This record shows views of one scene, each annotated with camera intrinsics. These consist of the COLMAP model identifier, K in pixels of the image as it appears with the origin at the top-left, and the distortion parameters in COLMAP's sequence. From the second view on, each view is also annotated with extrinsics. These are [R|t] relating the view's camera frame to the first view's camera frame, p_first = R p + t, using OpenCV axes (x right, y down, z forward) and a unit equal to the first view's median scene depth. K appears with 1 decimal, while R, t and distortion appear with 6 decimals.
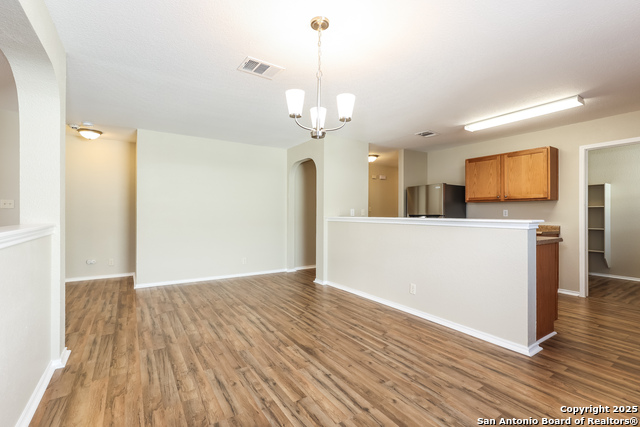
lens RADIAL K [[289.5, 0, 319.9], [0, 289.5, 211.4], [0, 0, 1]] dist [0.000688, 0.001306]
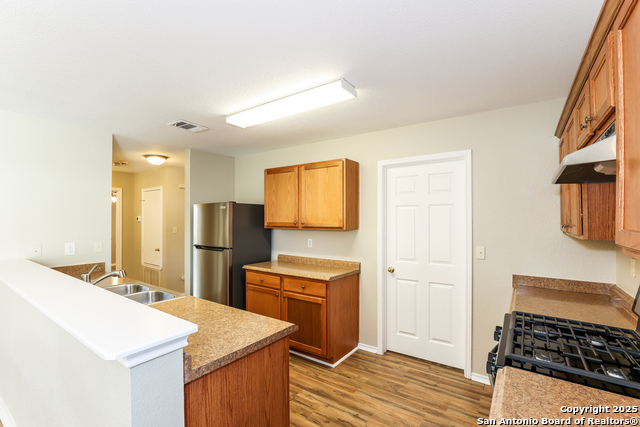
lens RADIAL K [[289.5, 0, 332.4], [0, 289.5, 220.4], [0, 0, 1]] dist [0.000688, 0.001306]
pose [[0.927252, -0.002757, 0.374428, 0.445156], [-0.002041, 0.999921, 0.012417, -0.068557], [-0.374432, -0.012278, 0.927173, 0.292573]]
